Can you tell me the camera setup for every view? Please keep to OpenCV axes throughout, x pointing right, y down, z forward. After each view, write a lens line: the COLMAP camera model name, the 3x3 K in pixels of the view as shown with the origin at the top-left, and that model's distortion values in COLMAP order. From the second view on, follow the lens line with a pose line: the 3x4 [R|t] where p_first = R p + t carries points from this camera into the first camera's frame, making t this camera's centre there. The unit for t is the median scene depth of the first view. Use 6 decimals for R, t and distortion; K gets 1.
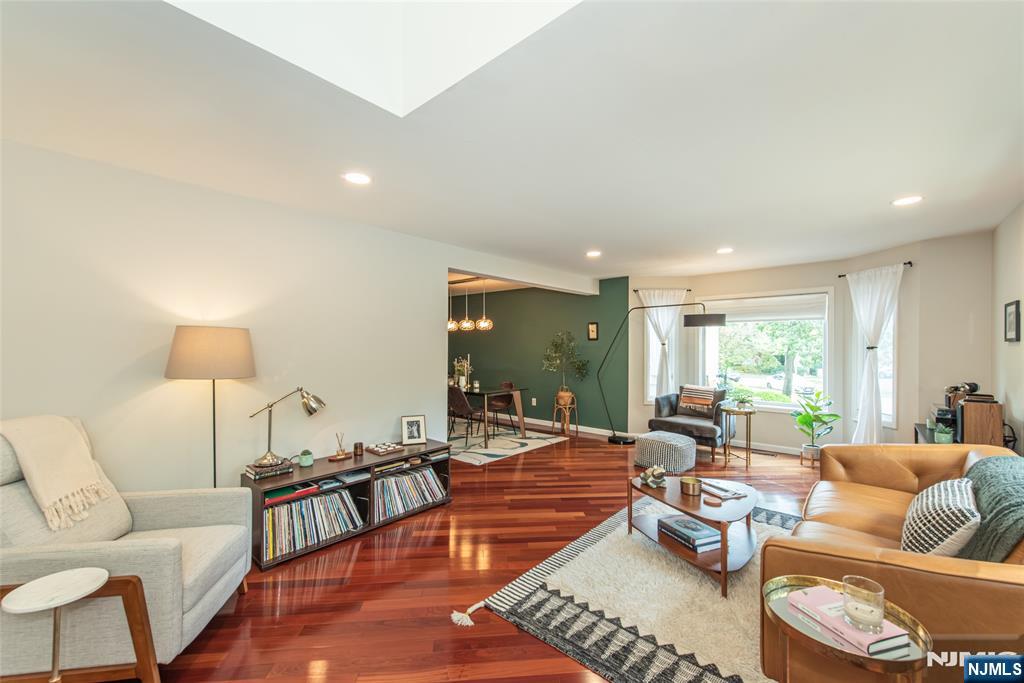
lens RADIAL K [[406.9, 0, 509.0], [0, 406.9, 345.6], [0, 0, 1]] dist [0.000404, -0.000002]
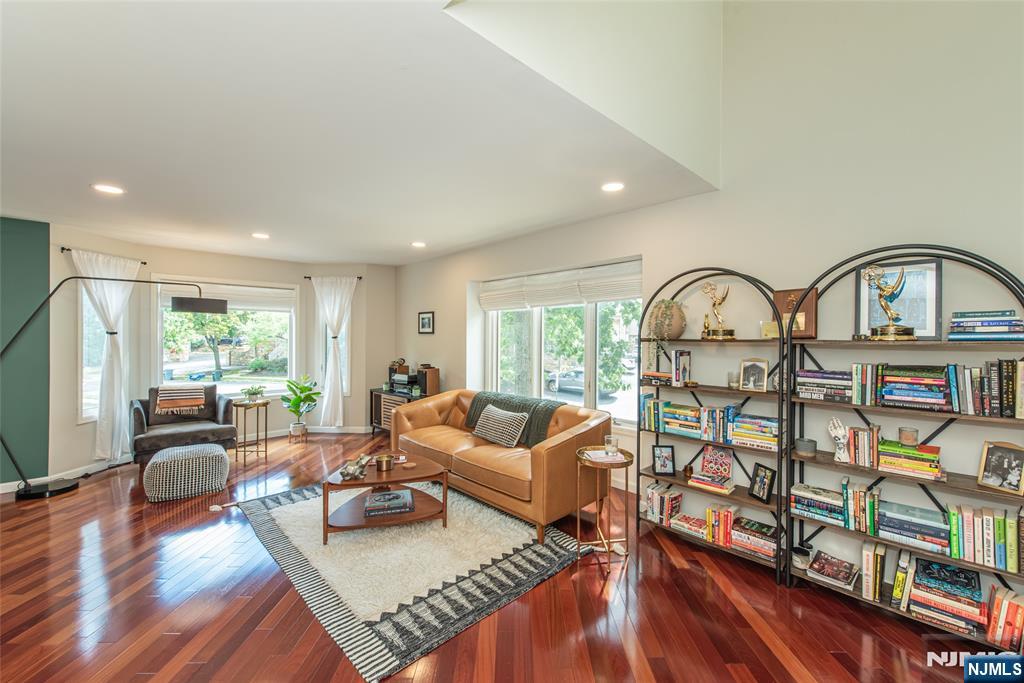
lens RADIAL K [[417.3, 0, 512.9], [0, 417.3, 333.4], [0, 0, 1]] dist [0.000557, 0.000033]
pose [[0.073464, 0.003971, 0.997290, -0.413659], [-0.004867, 0.999982, -0.003624, -0.005236], [-0.997286, -0.004587, 0.073482, 0.350132]]
